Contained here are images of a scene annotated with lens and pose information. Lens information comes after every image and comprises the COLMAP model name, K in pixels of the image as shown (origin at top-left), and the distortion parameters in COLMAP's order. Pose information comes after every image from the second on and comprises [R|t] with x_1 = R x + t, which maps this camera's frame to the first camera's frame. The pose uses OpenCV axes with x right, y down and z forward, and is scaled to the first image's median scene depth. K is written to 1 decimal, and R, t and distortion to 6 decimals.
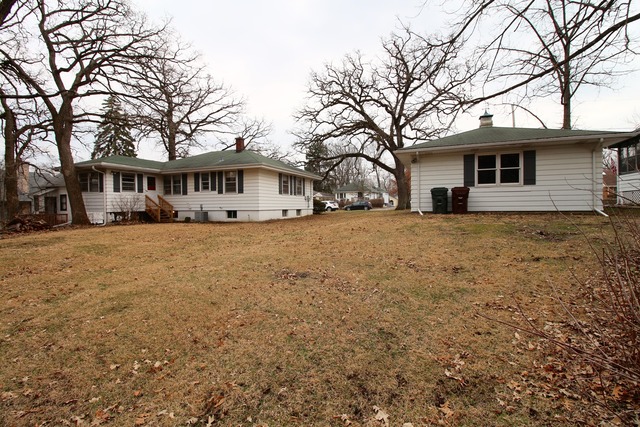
lens RADIAL K [[297.0, 0, 322.0], [0, 297.0, 208.6], [0, 0, 1]] dist [-0.008388, -0.001275]
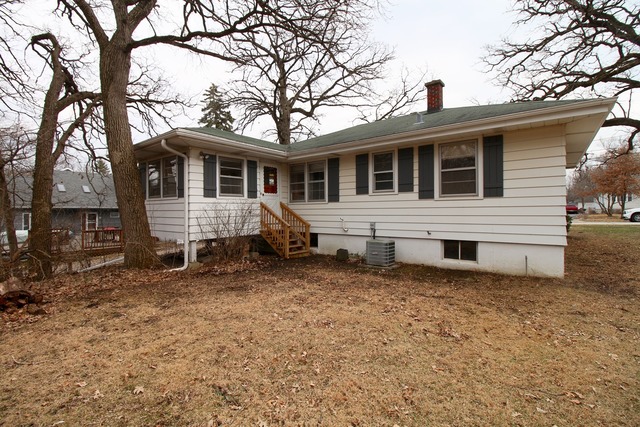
lens RADIAL K [[297.0, 0, 322.0], [0, 297.0, 208.6], [0, 0, 1]] dist [-0.008388, -0.001275]
pose [[0.960601, 0.000821, -0.277929, -0.357250], [-0.003775, 0.999942, -0.010095, -0.030641], [0.277905, 0.010747, 0.960548, 0.545163]]
